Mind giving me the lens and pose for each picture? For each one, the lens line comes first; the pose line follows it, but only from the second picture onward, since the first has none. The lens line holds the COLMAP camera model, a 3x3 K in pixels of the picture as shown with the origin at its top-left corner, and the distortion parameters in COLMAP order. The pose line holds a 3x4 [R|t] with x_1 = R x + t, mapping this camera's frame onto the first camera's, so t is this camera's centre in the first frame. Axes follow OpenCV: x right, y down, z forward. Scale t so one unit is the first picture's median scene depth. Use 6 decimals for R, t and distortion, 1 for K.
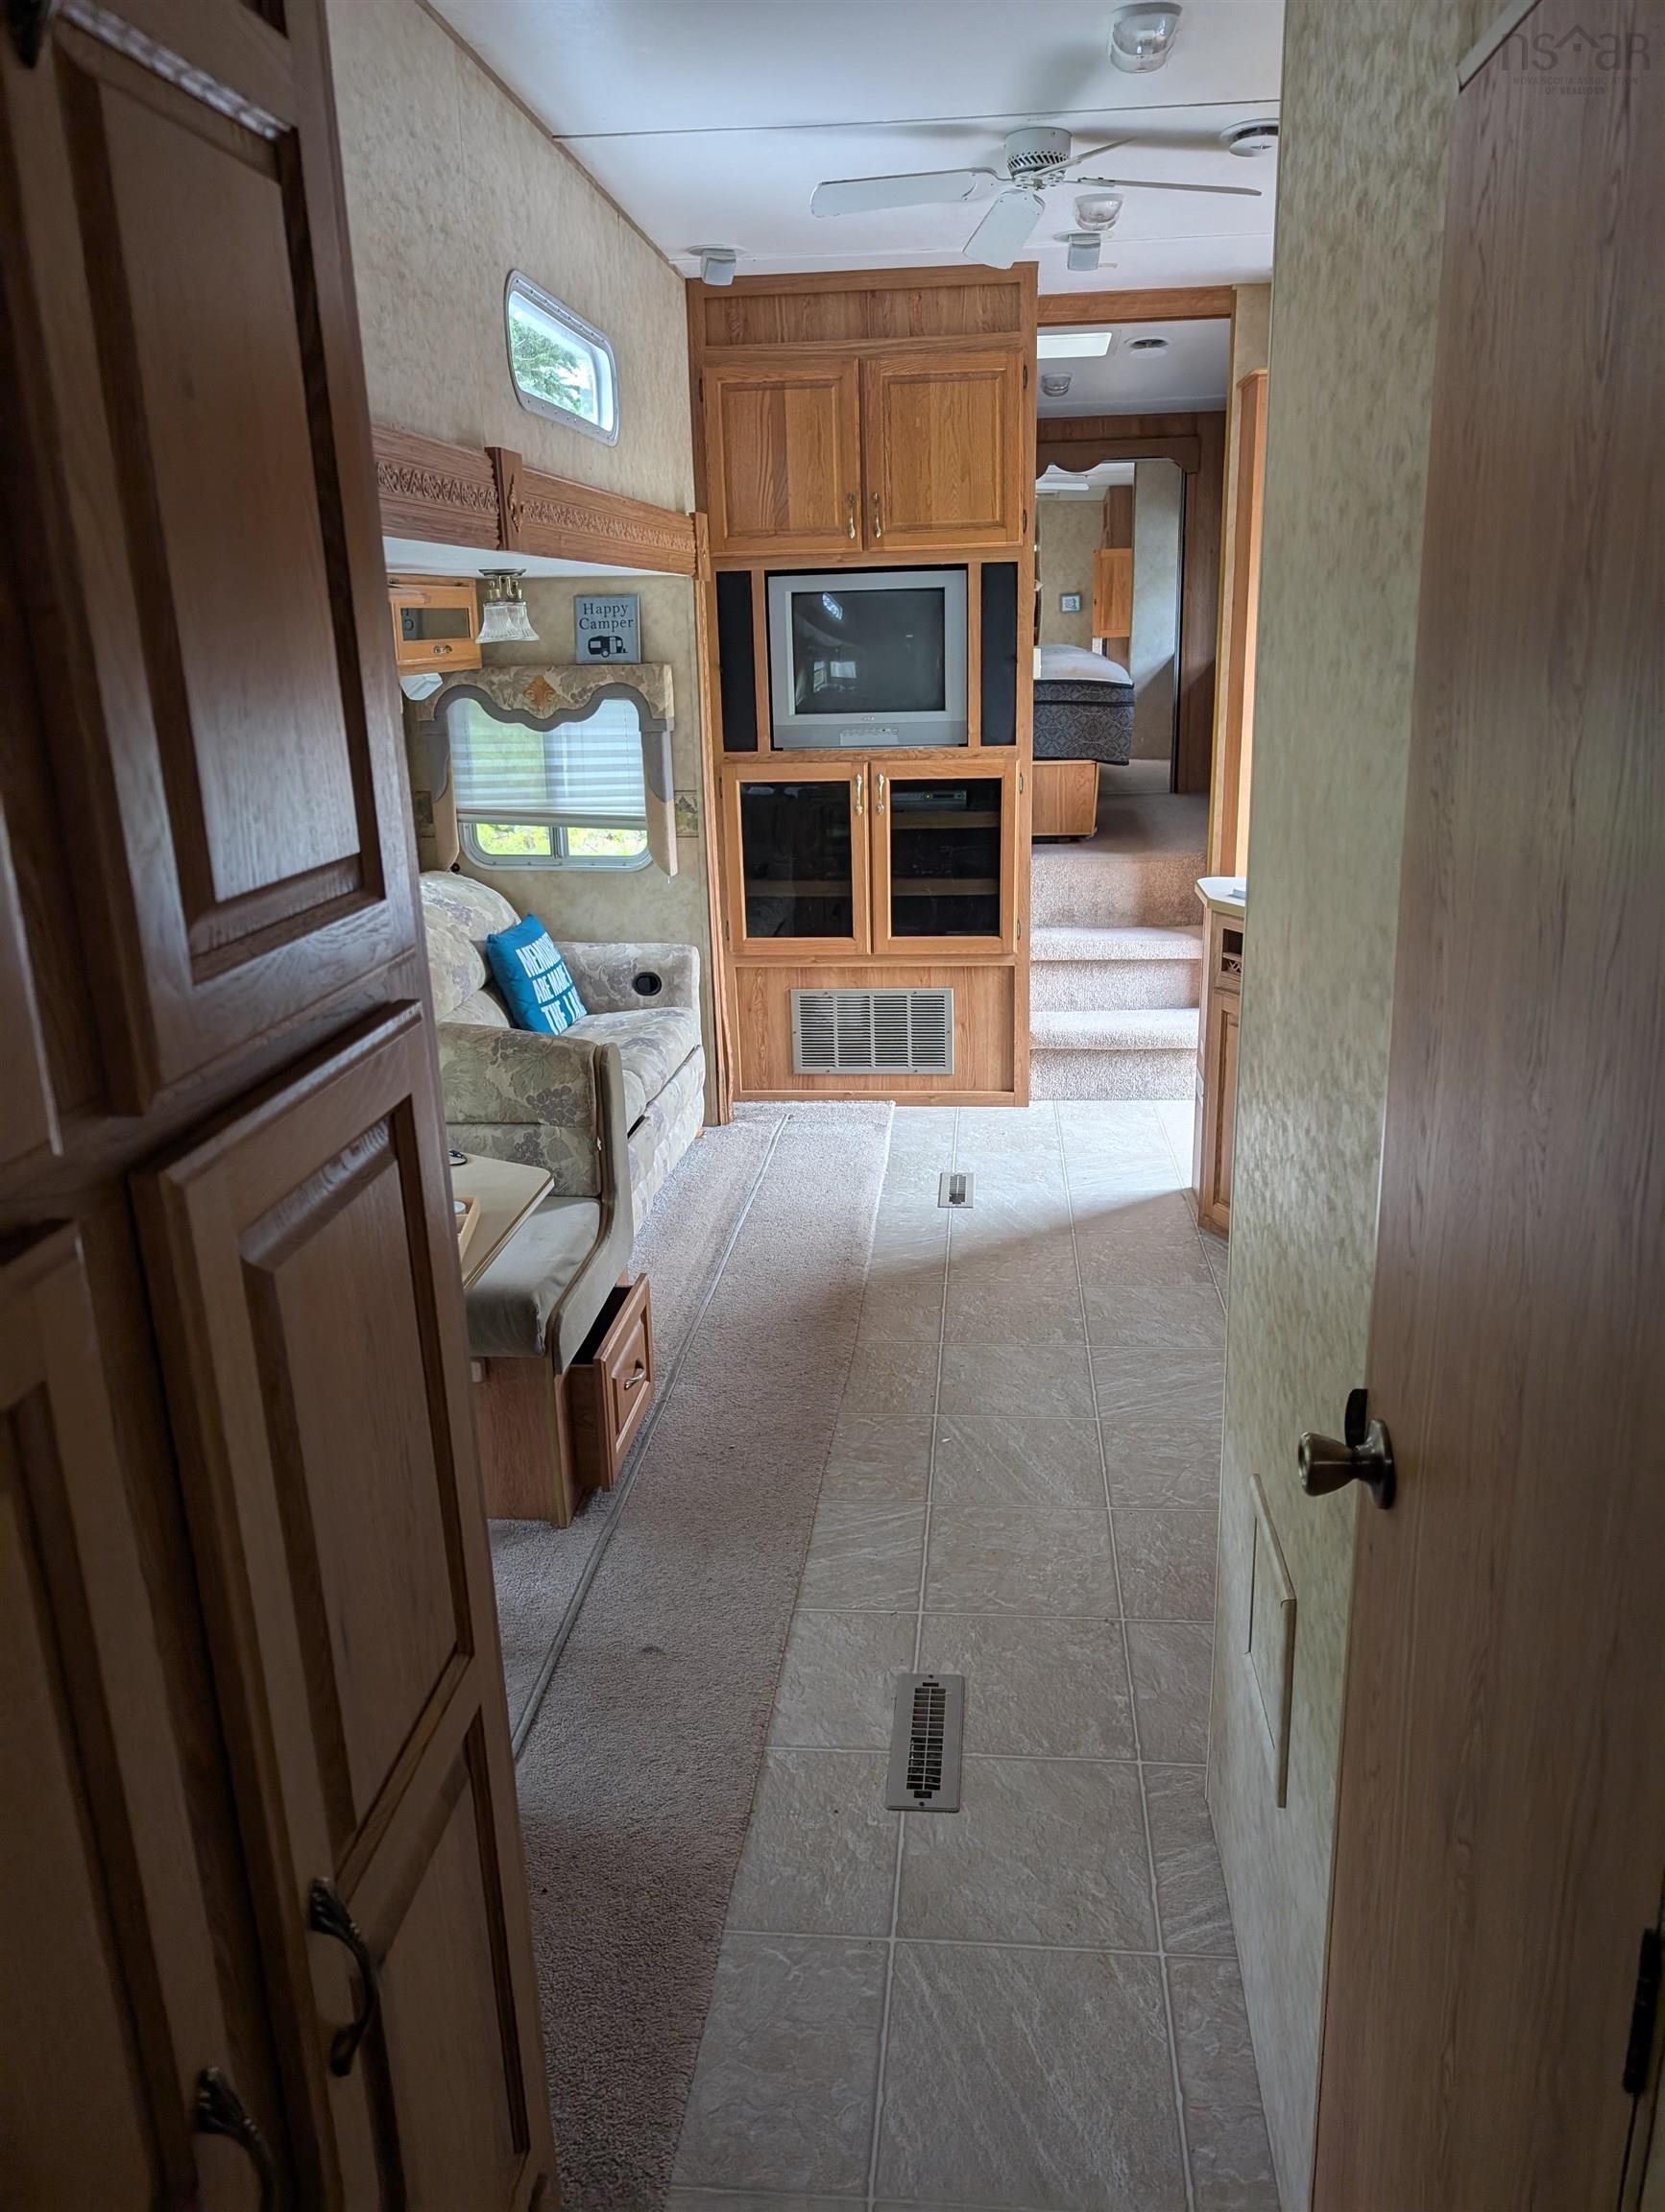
lens RADIAL K [[1567.0, 0, 851.6], [0, 1567.0, 1102.0], [0, 0, 1]] dist [0.014853, -0.028973]
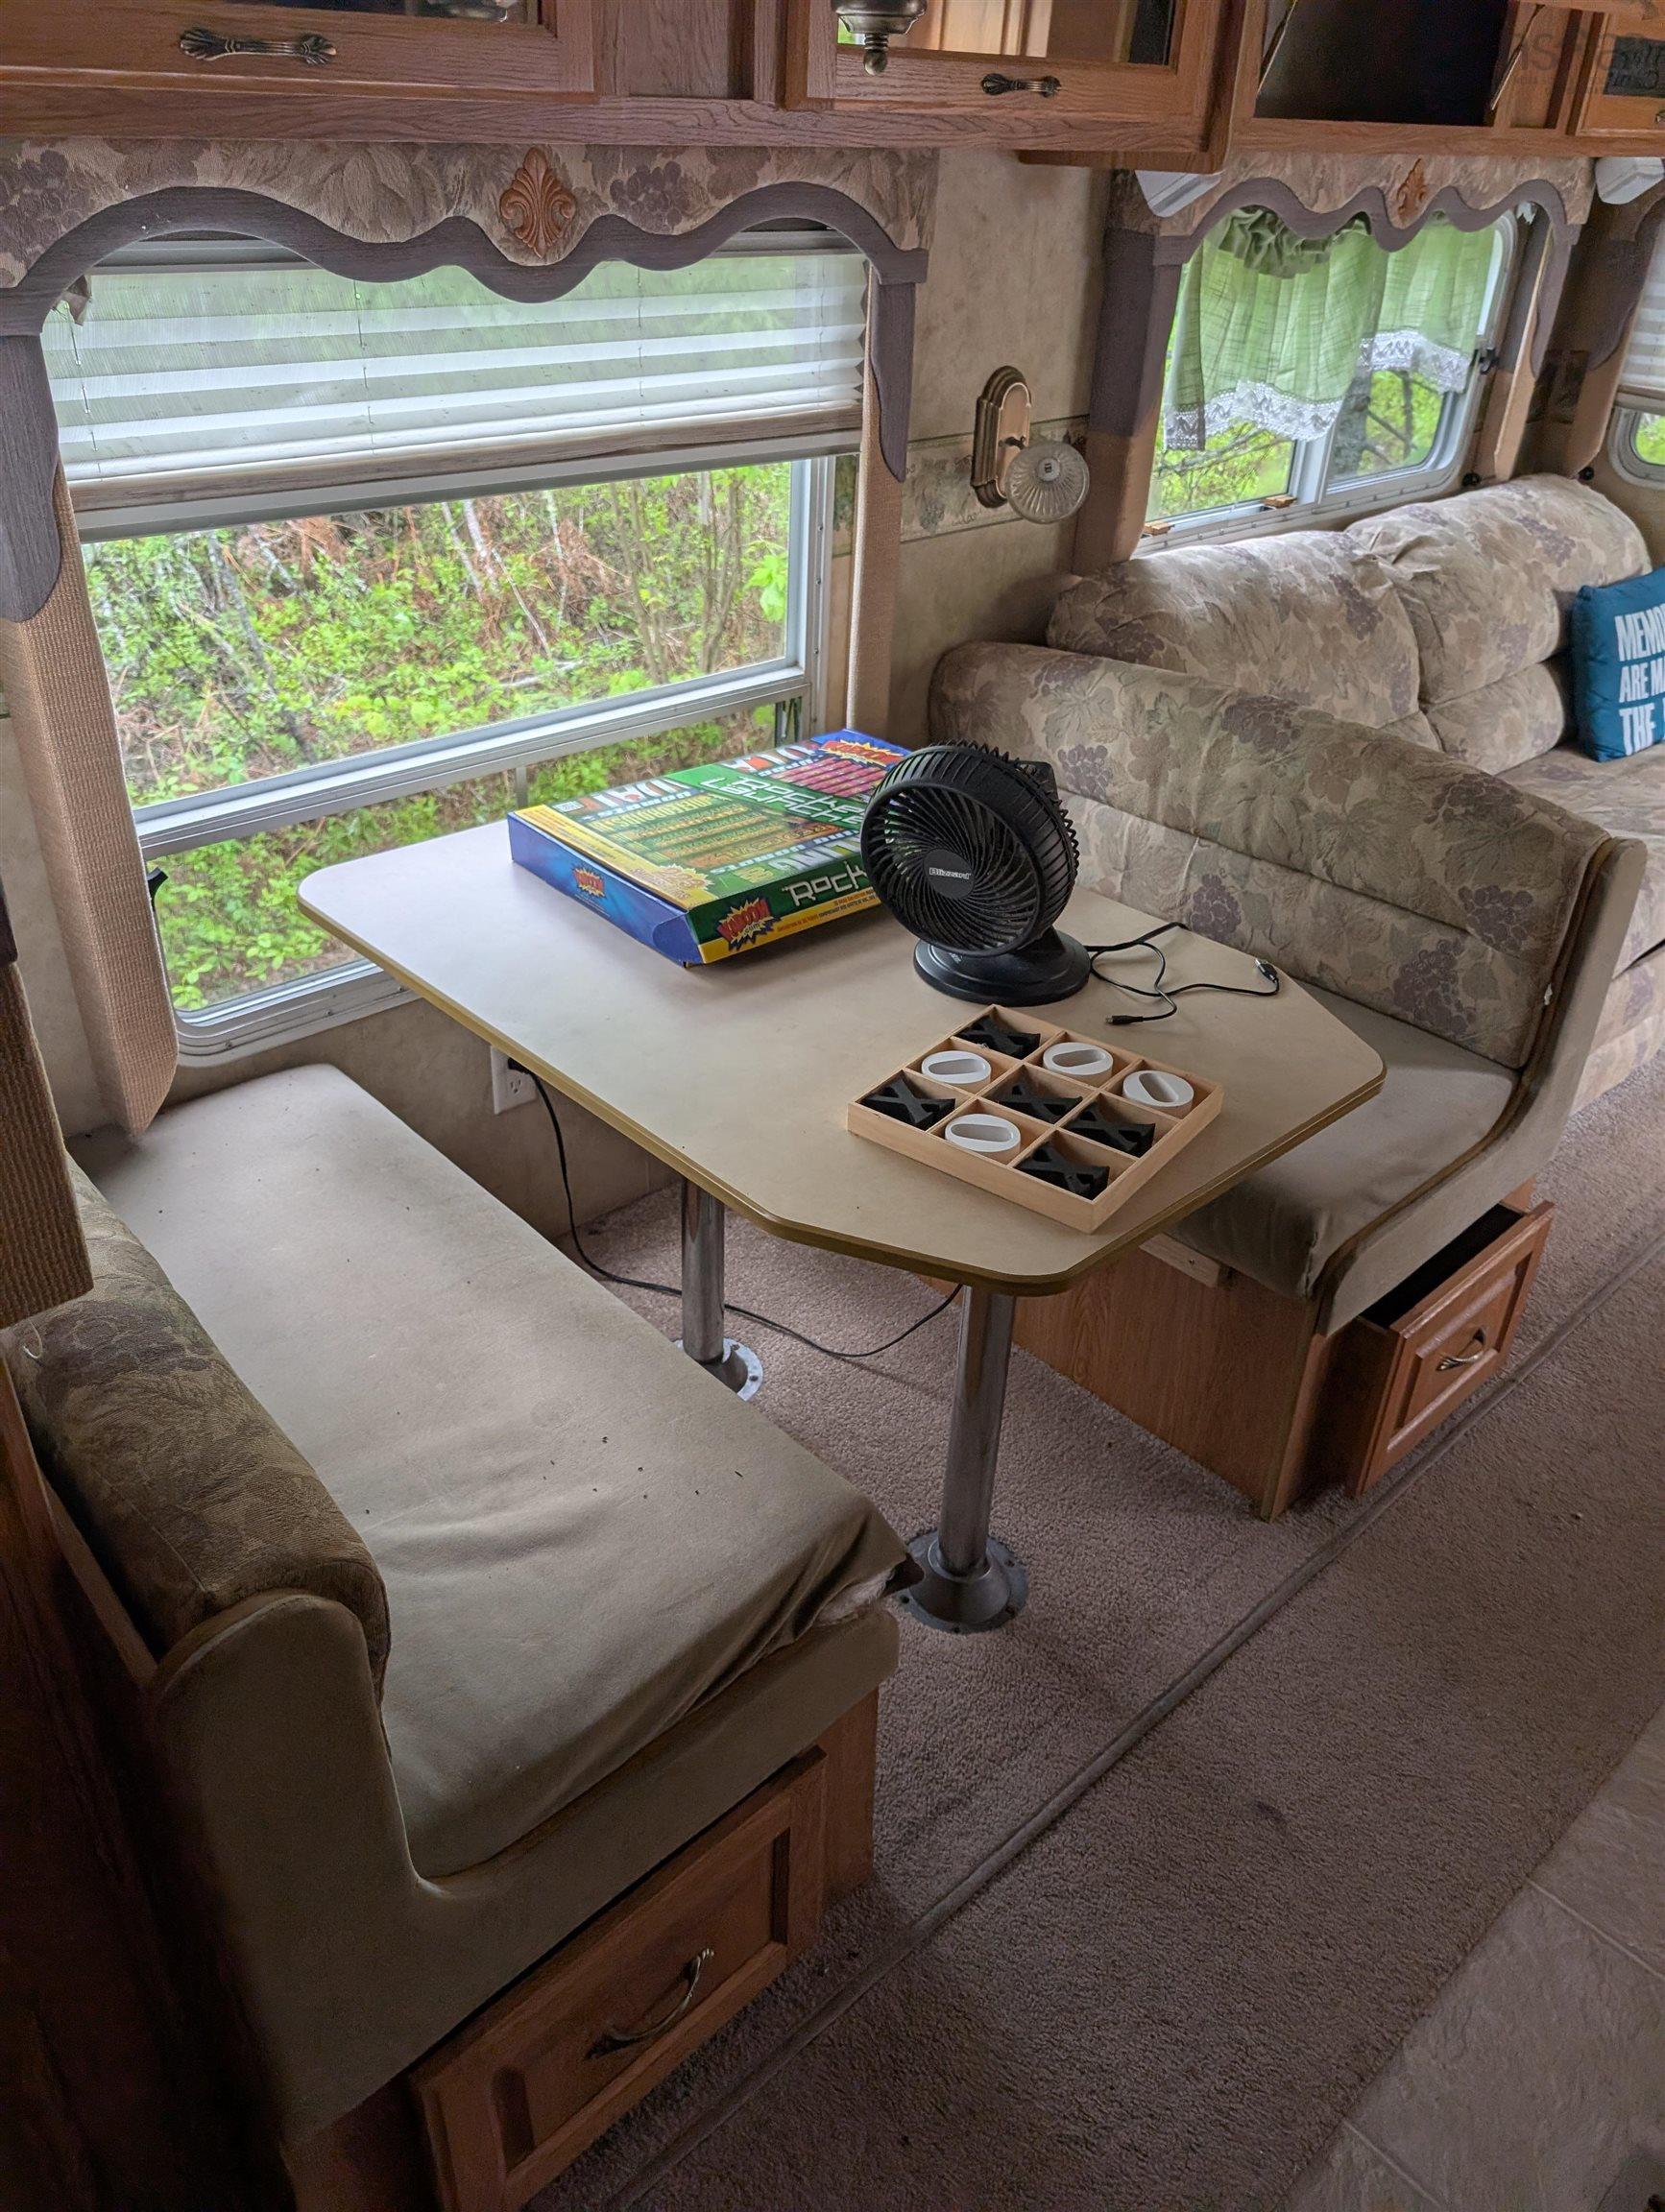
lens RADIAL K [[1587.7, 0, 827.1], [0, 1587.7, 1090.7], [0, 0, 1]] dist [0.006168, -0.005663]
pose [[0.742183, 0.383283, -0.549780, -0.008723], [-0.234523, 0.916990, 0.322689, -0.047811], [0.627824, -0.110558, 0.770463, 0.216517]]
